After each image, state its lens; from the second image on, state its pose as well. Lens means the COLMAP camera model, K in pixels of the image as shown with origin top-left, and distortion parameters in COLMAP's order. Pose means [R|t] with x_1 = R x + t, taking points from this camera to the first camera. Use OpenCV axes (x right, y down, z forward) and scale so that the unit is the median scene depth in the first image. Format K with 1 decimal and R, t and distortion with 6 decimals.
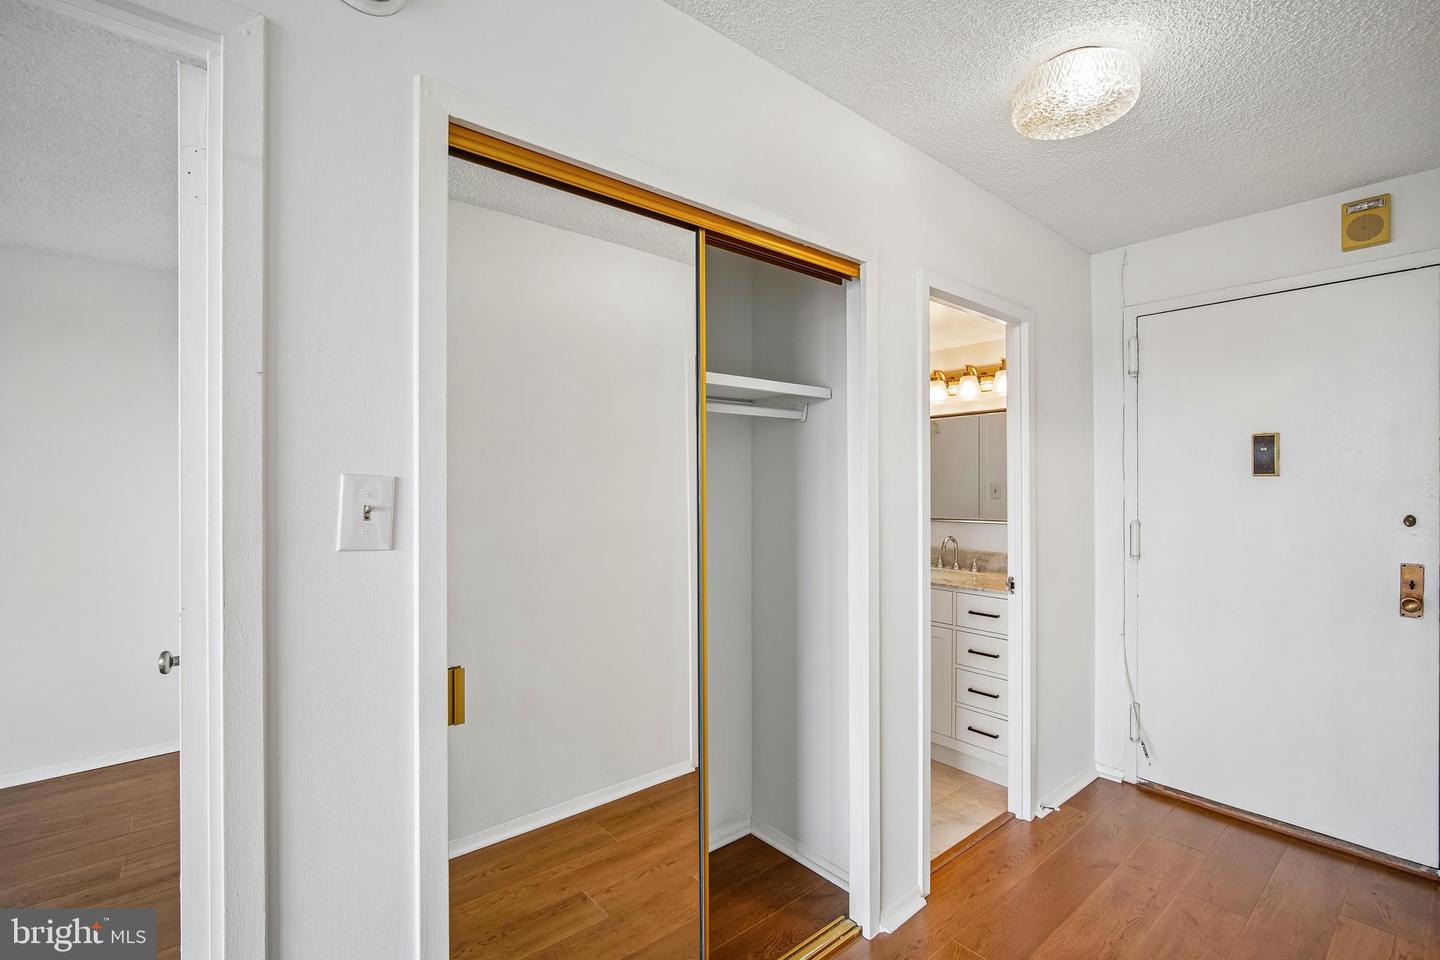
lens RADIAL K [[640.8, 0, 717.7], [0, 640.8, 480.8], [0, 0, 1]] dist [-0.010553, 0.000244]
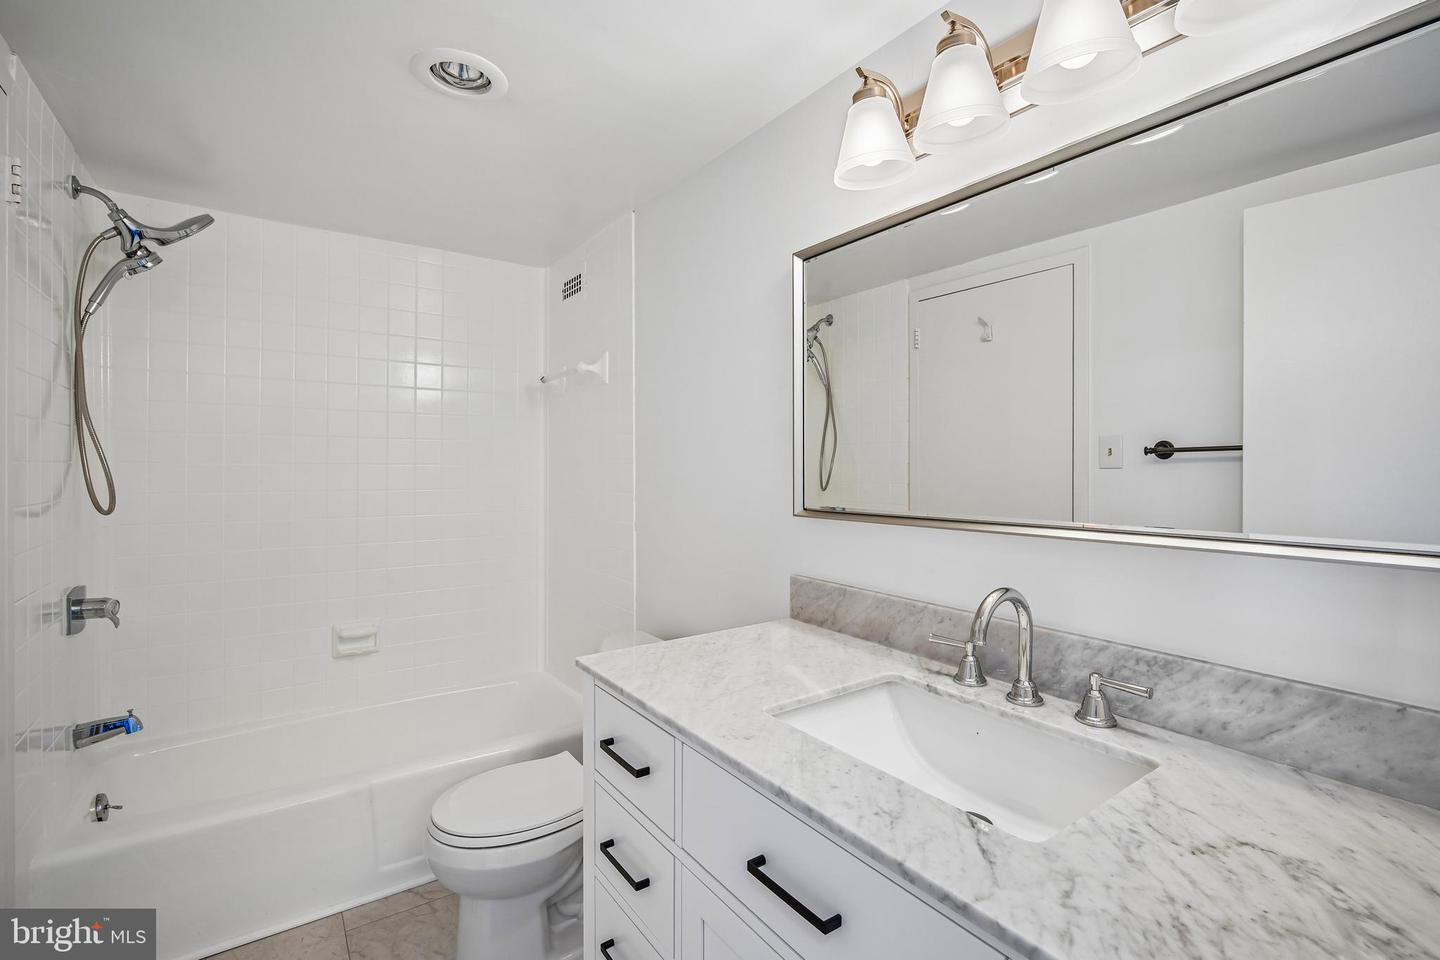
lens RADIAL K [[640.8, 0, 721.9], [0, 640.8, 478.7], [0, 0, 1]] dist [-0.010553, 0.000244]
pose [[0.996989, 0.002122, -0.077518, 0.259975], [-0.001204, 0.999929, 0.011877, 0.035535], [0.077538, -0.011748, 0.996920, 0.707770]]
